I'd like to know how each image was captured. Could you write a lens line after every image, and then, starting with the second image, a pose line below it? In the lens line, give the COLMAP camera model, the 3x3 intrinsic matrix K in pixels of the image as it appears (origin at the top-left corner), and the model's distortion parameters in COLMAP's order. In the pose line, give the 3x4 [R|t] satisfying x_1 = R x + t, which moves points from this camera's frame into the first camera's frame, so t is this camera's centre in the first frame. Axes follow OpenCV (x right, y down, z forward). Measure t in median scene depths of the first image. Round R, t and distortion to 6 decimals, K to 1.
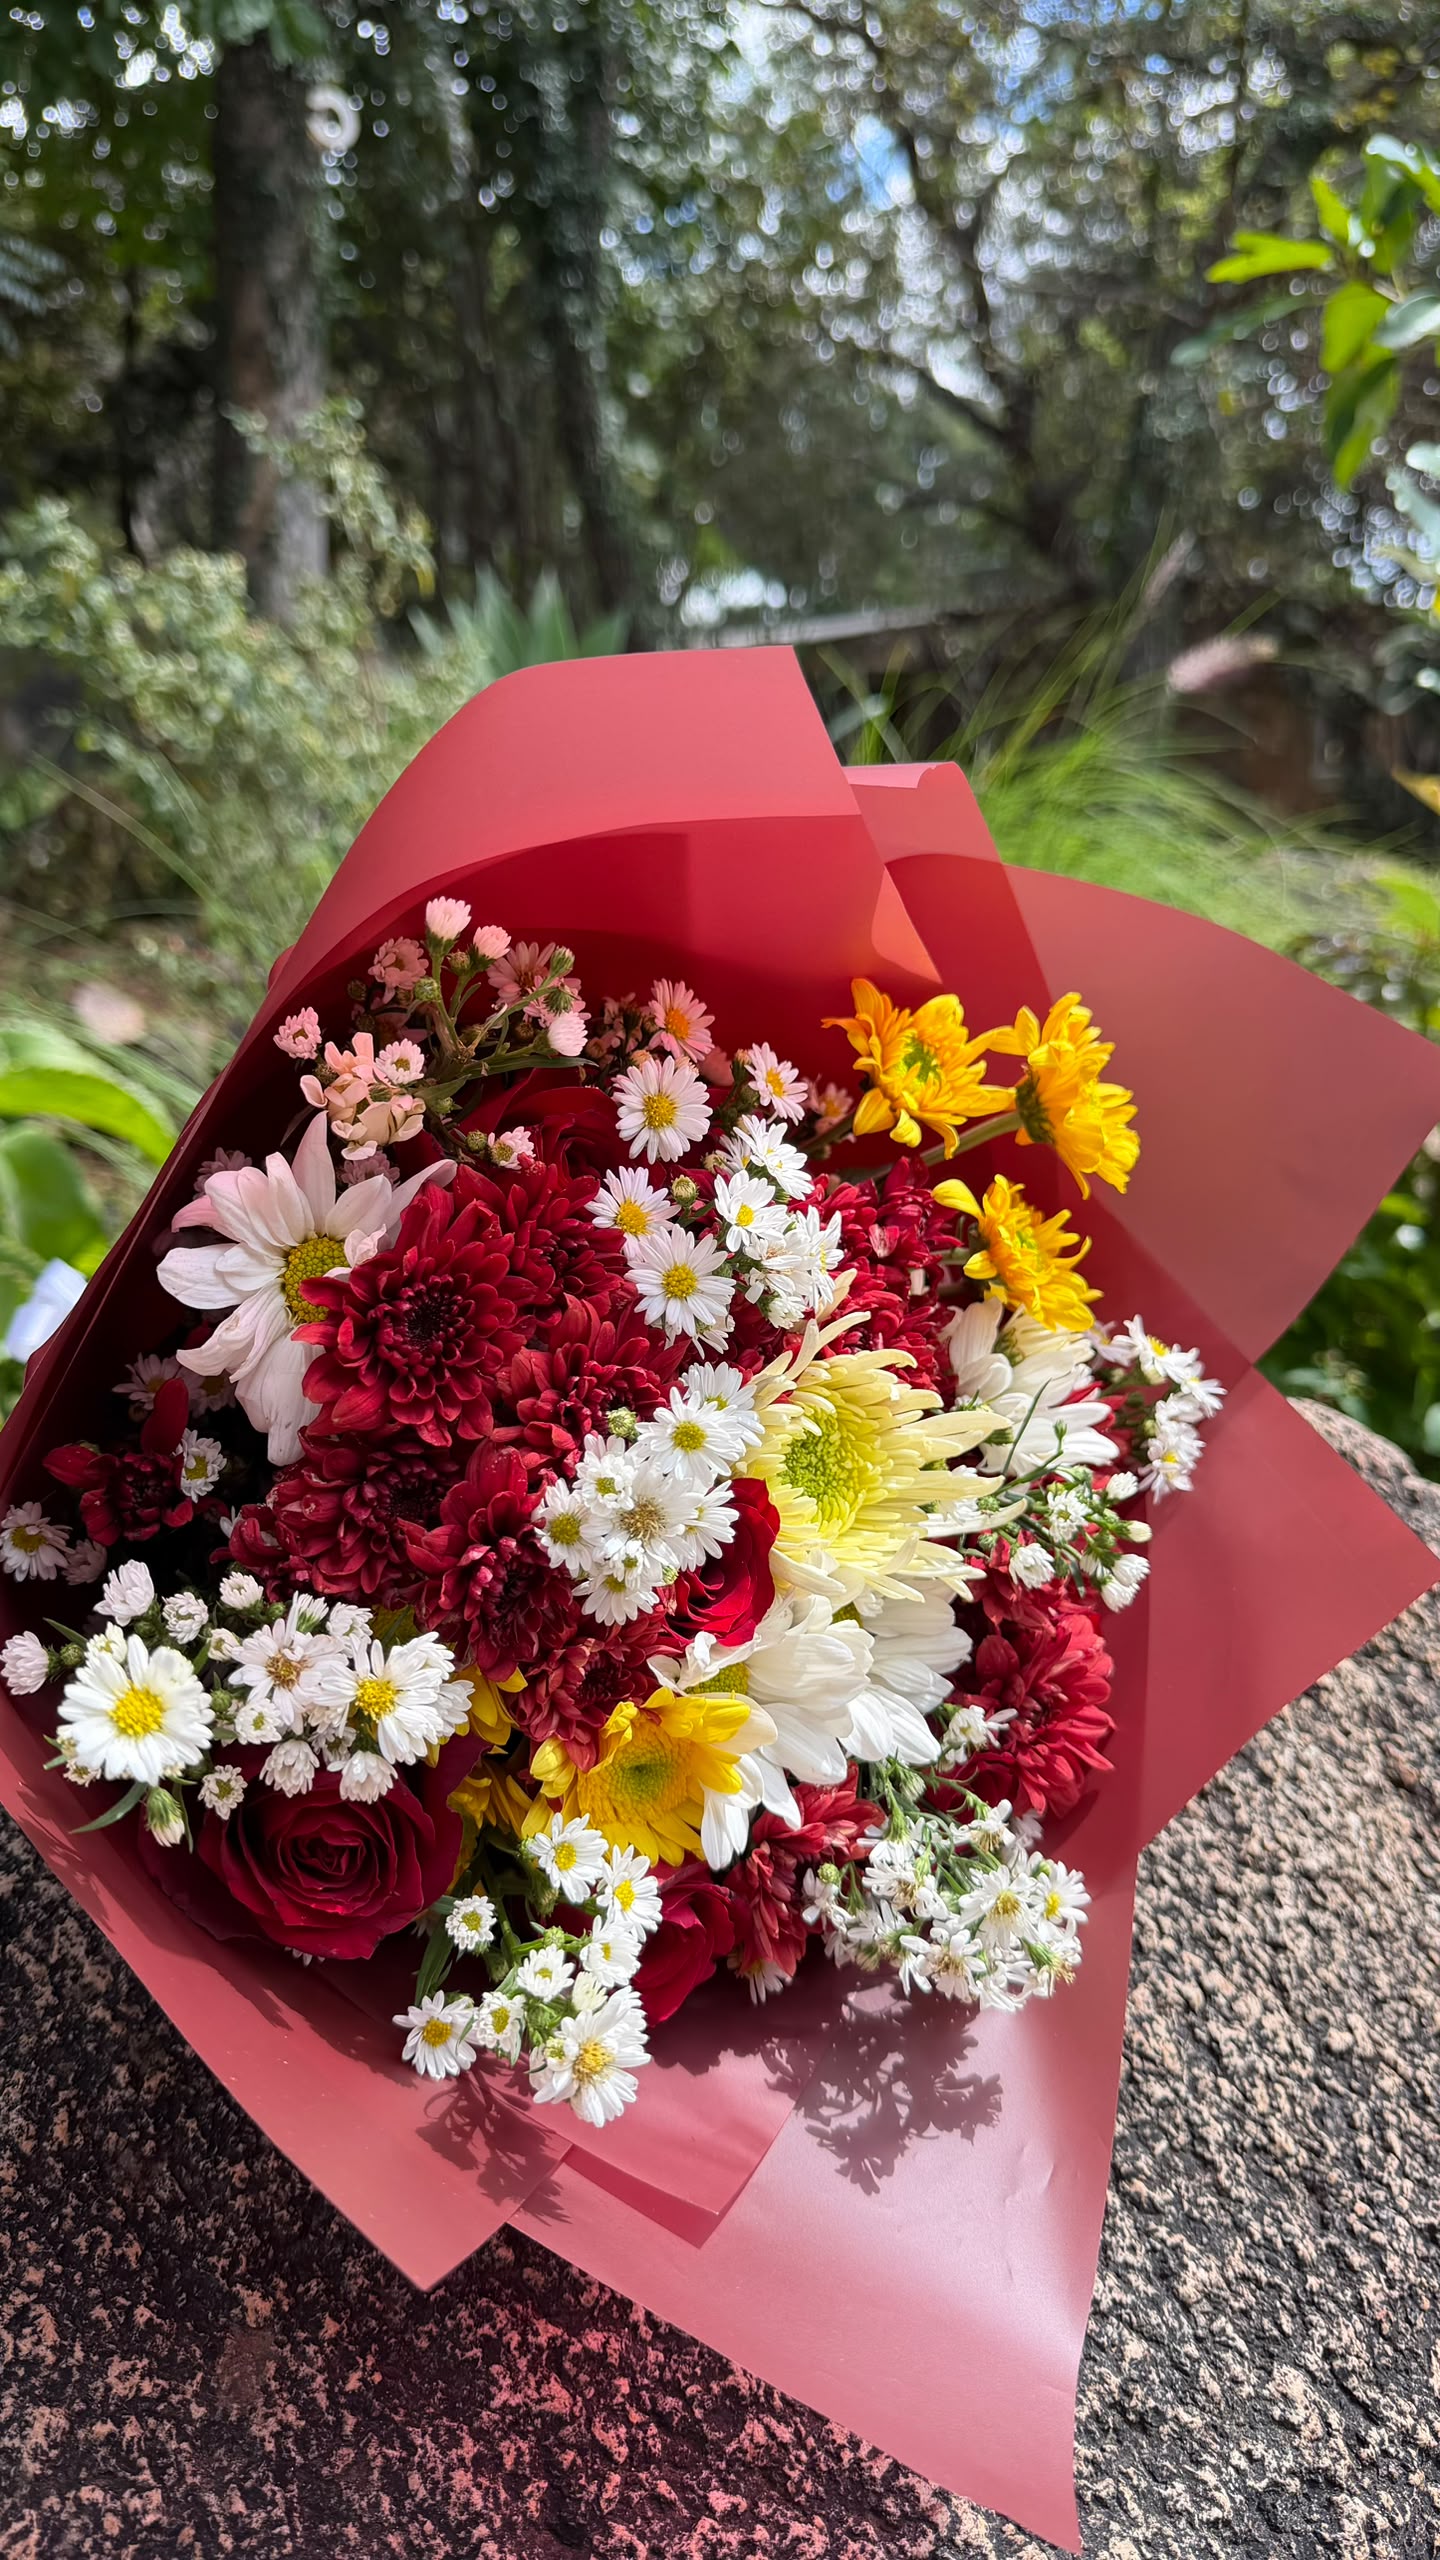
lens RADIAL K [[1903.5, 0, 716.6], [0, 1903.5, 1296.0], [0, 0, 1]] dist [-0.025686, 0.010962]
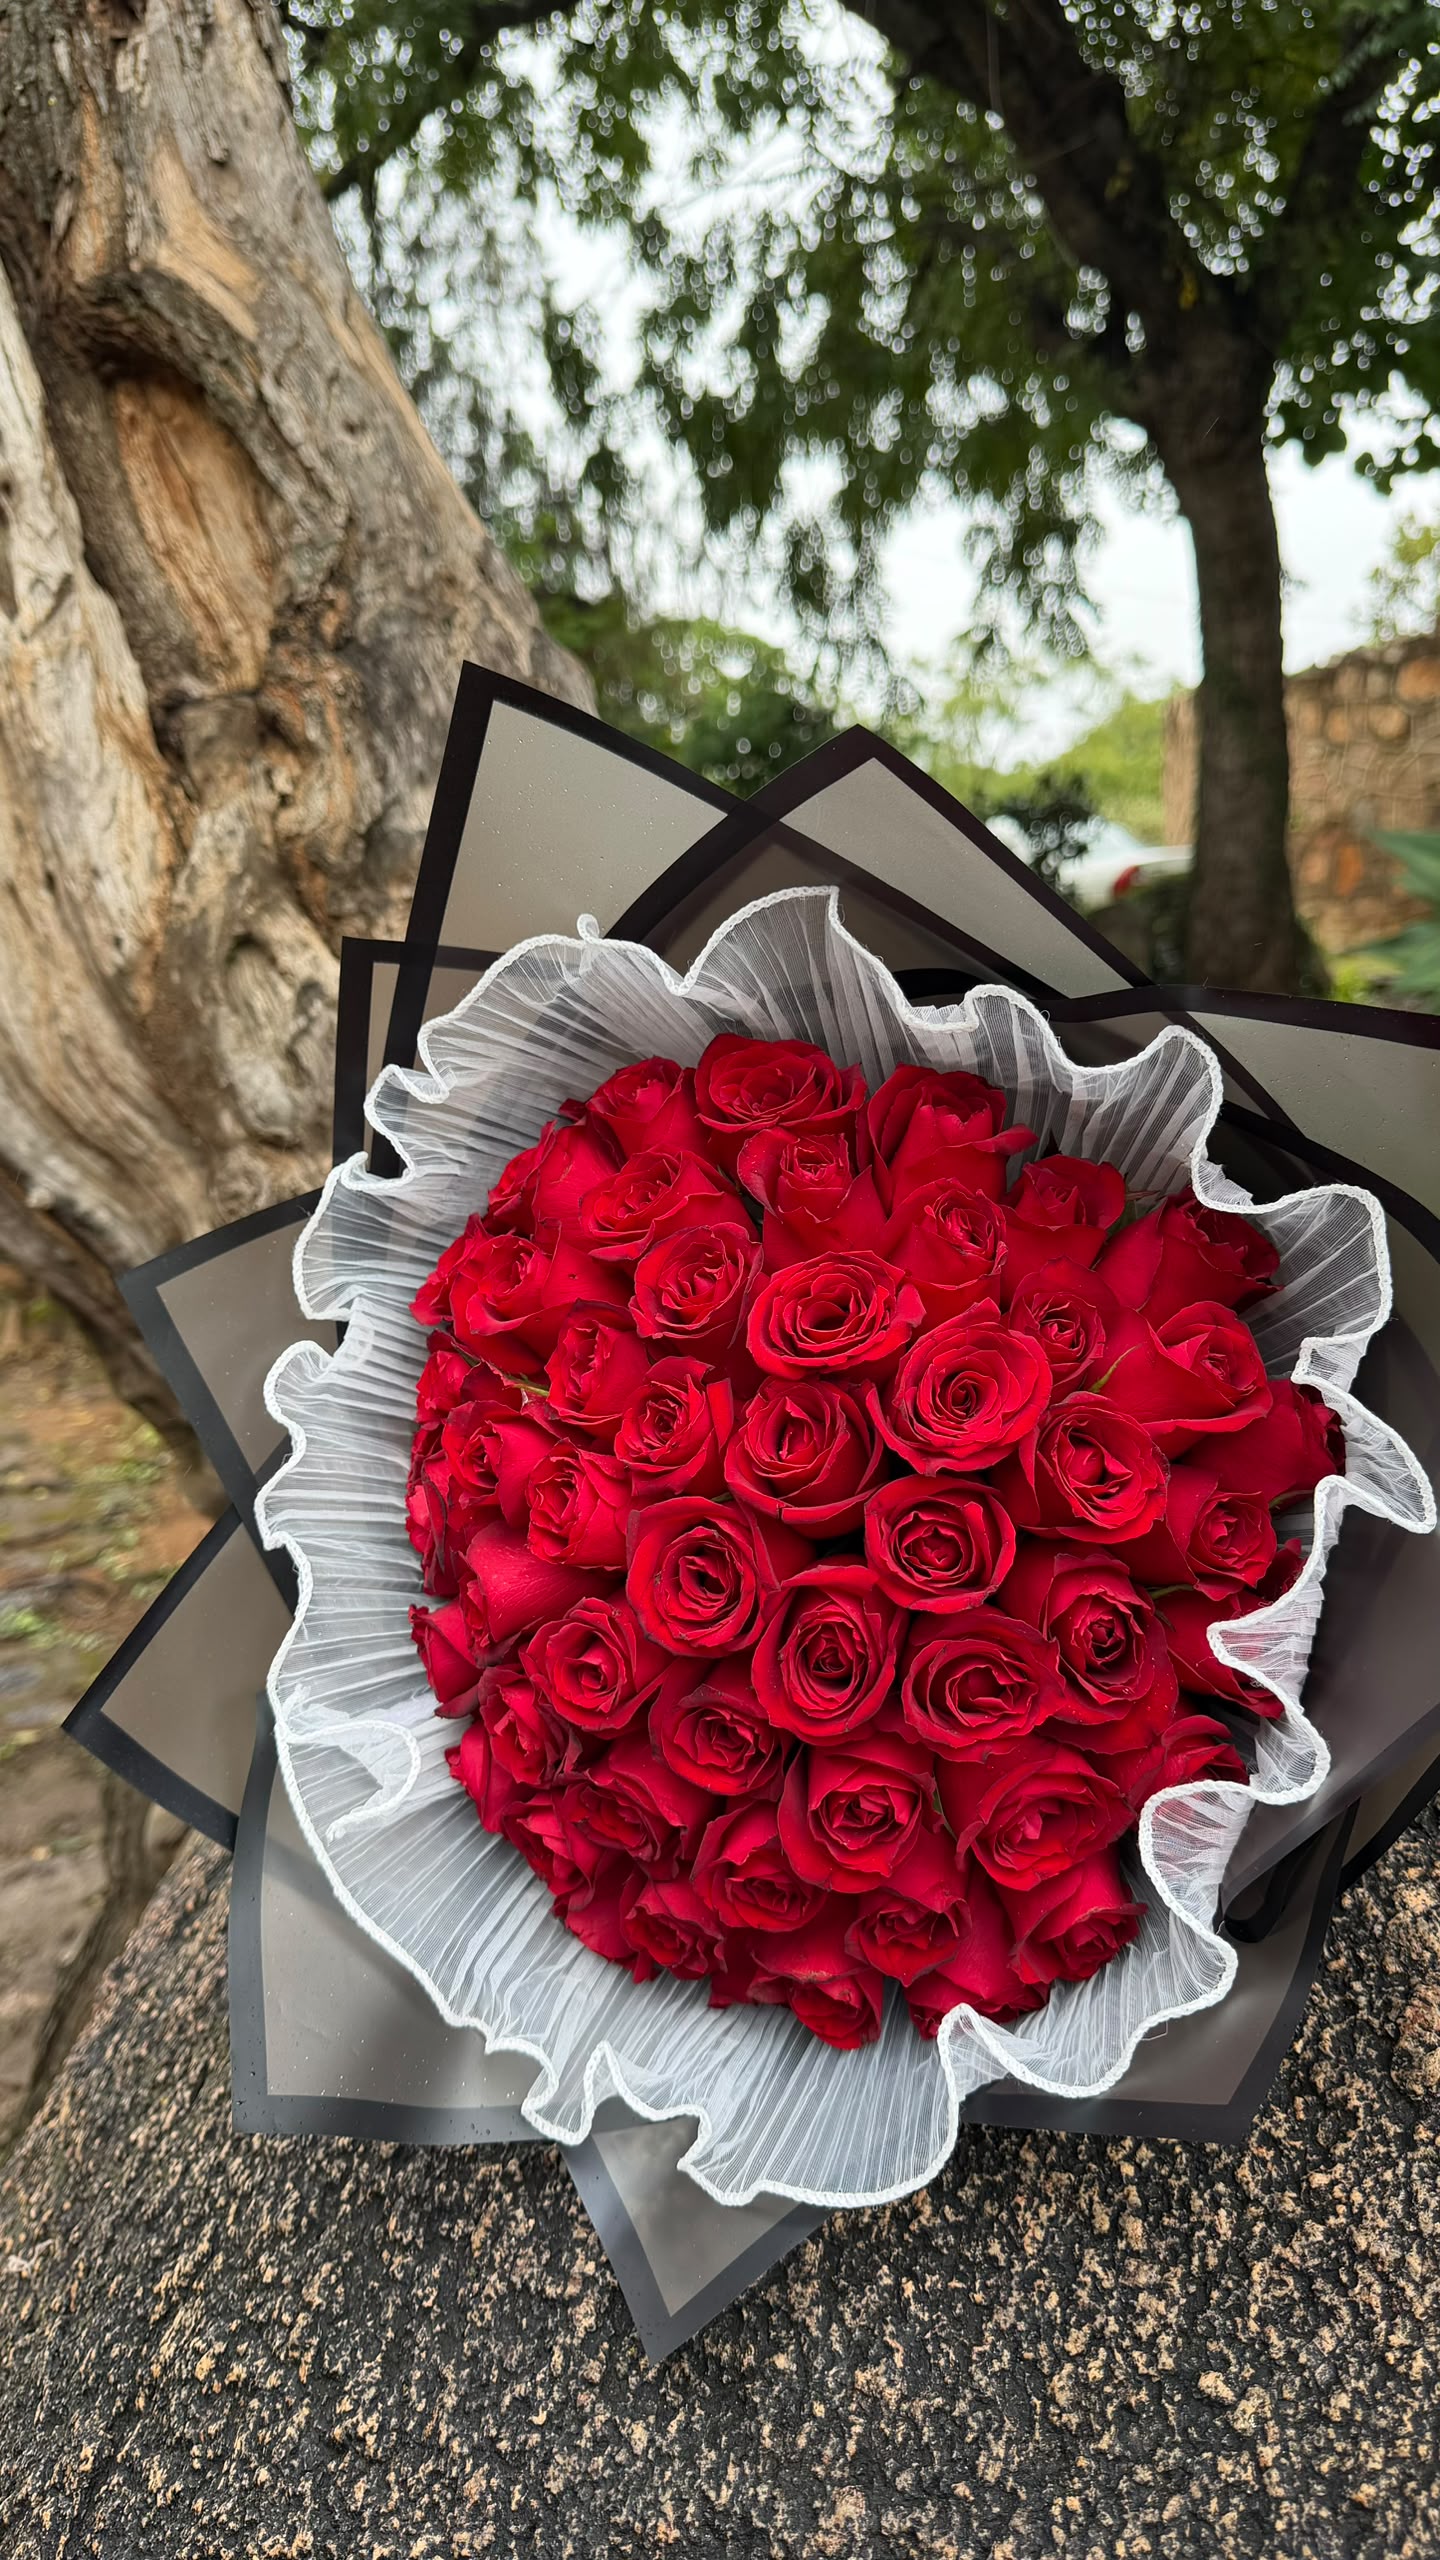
lens RADIAL K [[1903.5, 0, 678.3], [0, 1903.5, 1272.2], [0, 0, 1]] dist [-0.025686, 0.010962]
pose [[0.345361, 0.161659, -0.924442, 1.133574], [-0.211419, 0.973132, 0.091190, -0.166589], [0.914346, 0.163951, 0.370259, 0.412994]]
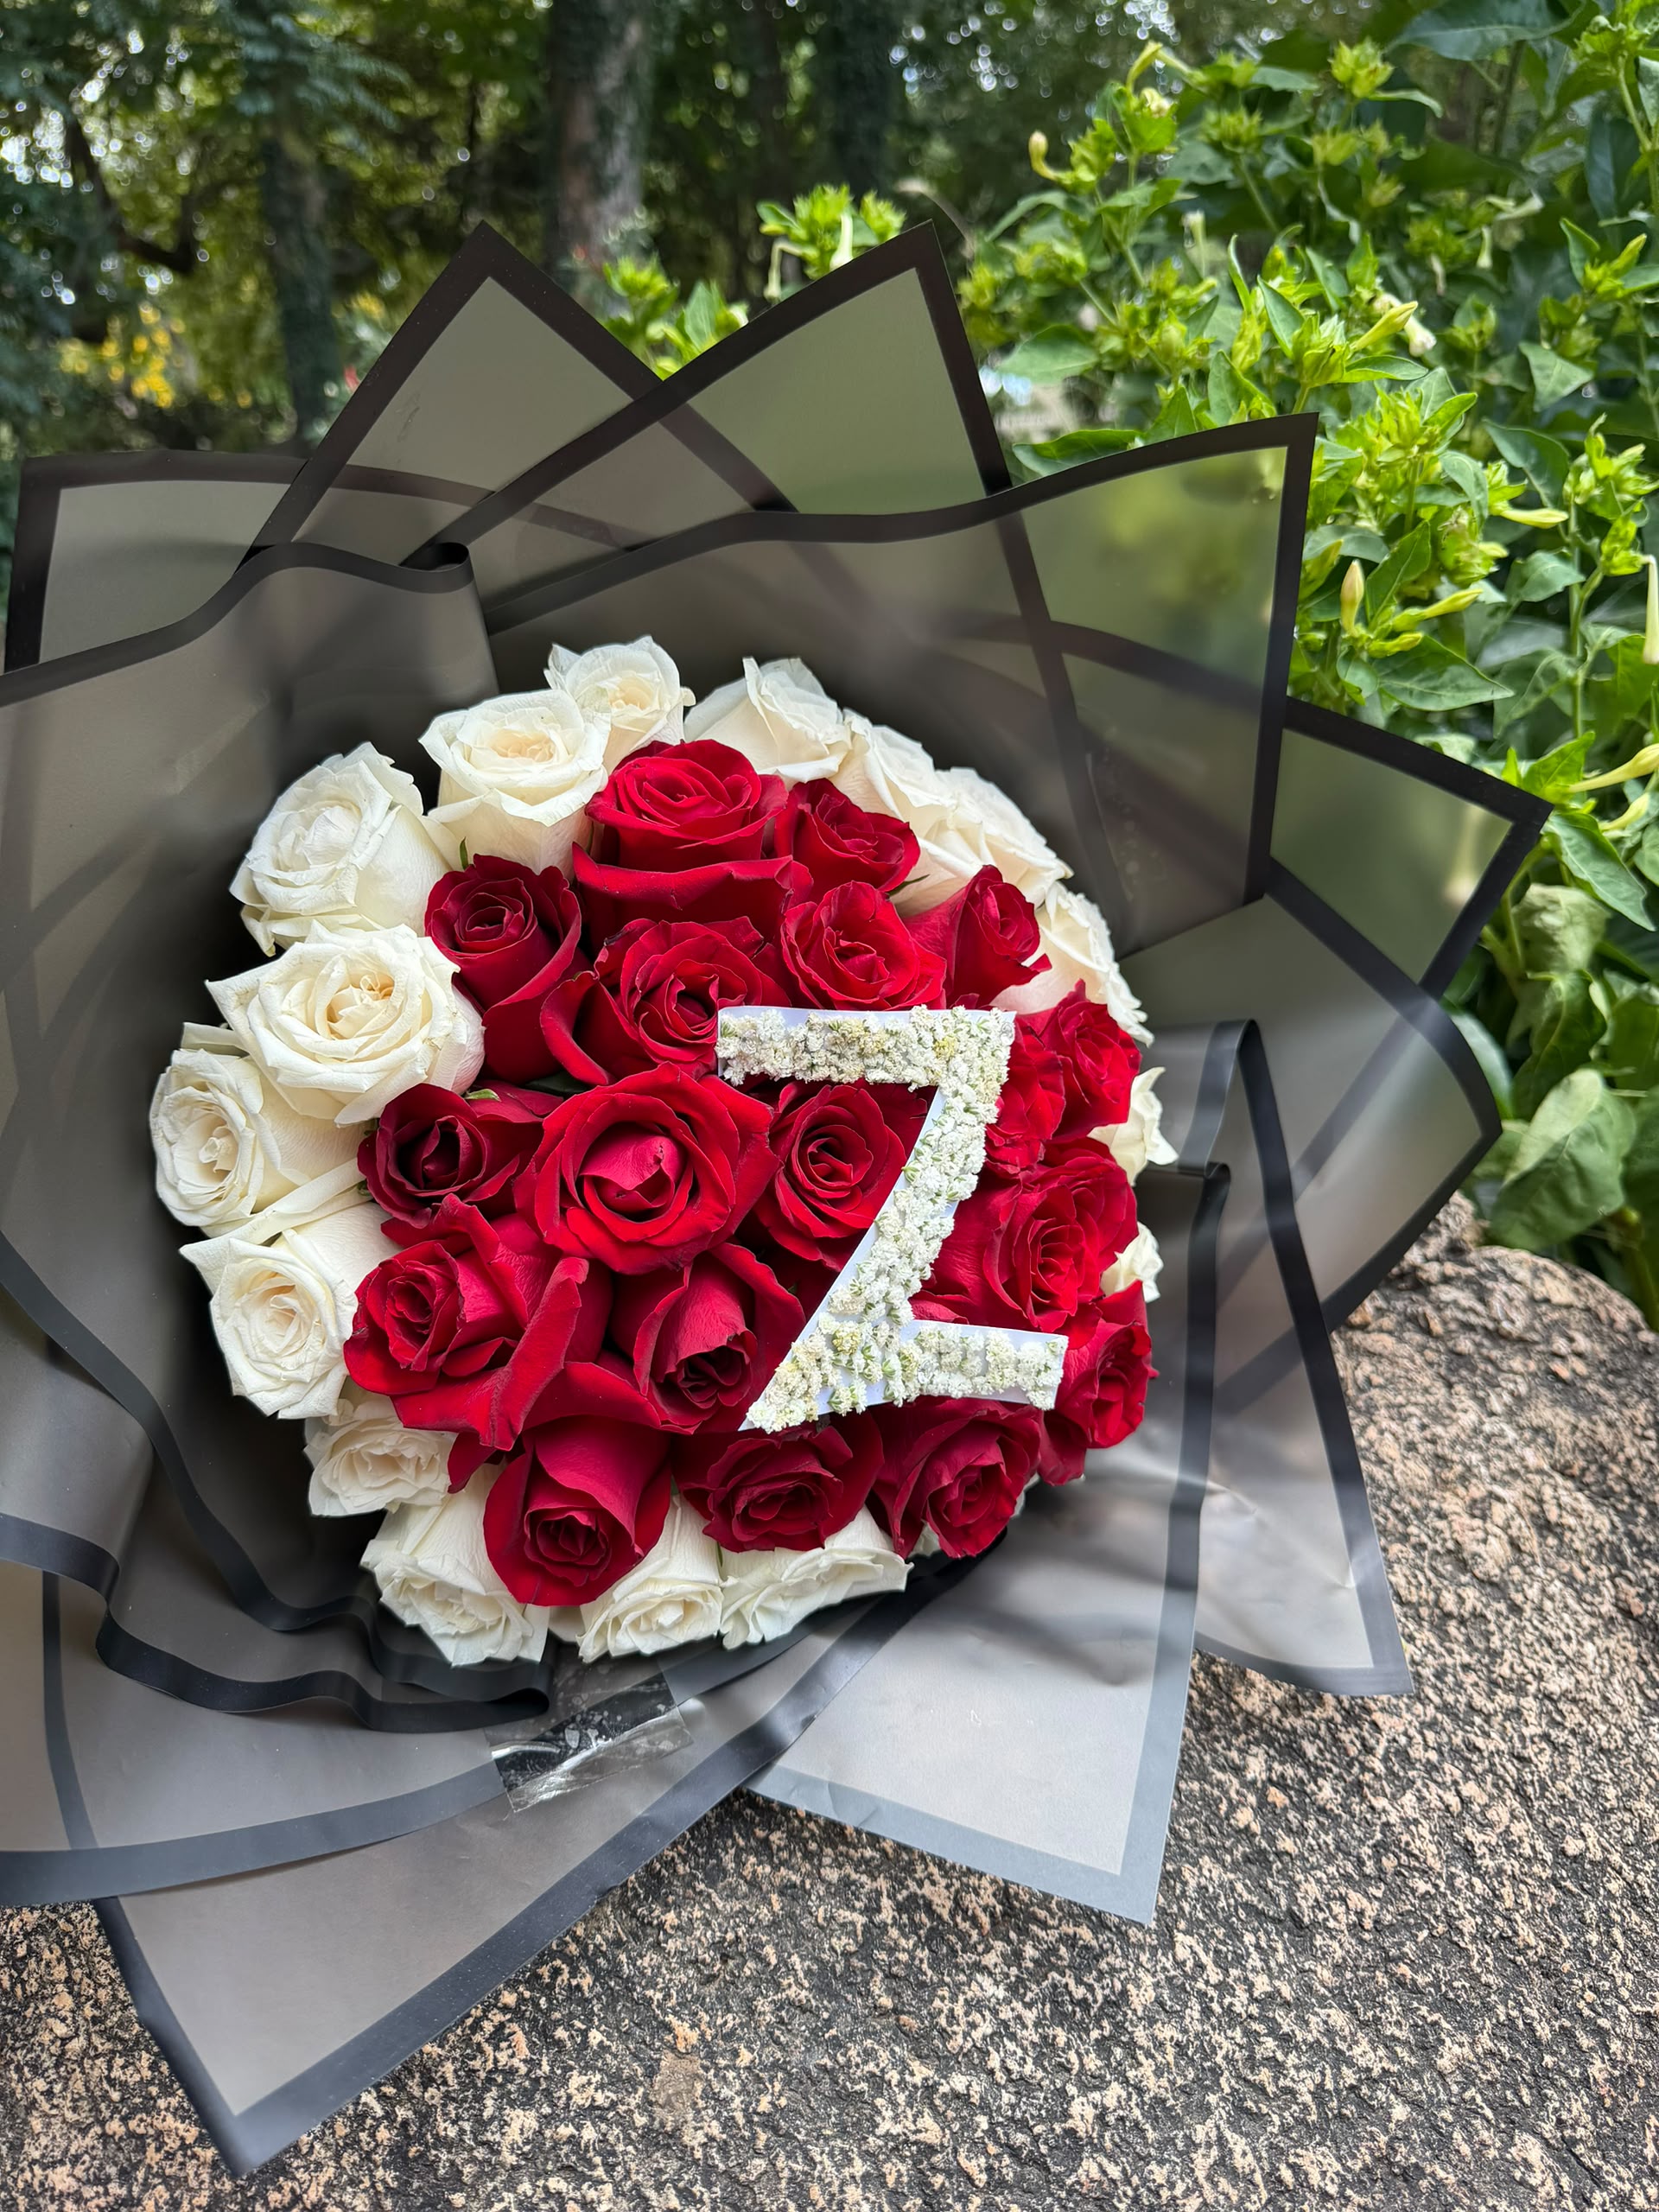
lens RADIAL K [[1655.9, 0, 831.8], [0, 1655.9, 1094.2], [0, 0, 1]] dist [-0.026266, 0.009812]
pose [[0.996855, 0.054612, -0.057419, -0.110262], [-0.051157, 0.996886, 0.060013, -0.124313], [0.060517, -0.056887, 0.996545, -0.013216]]
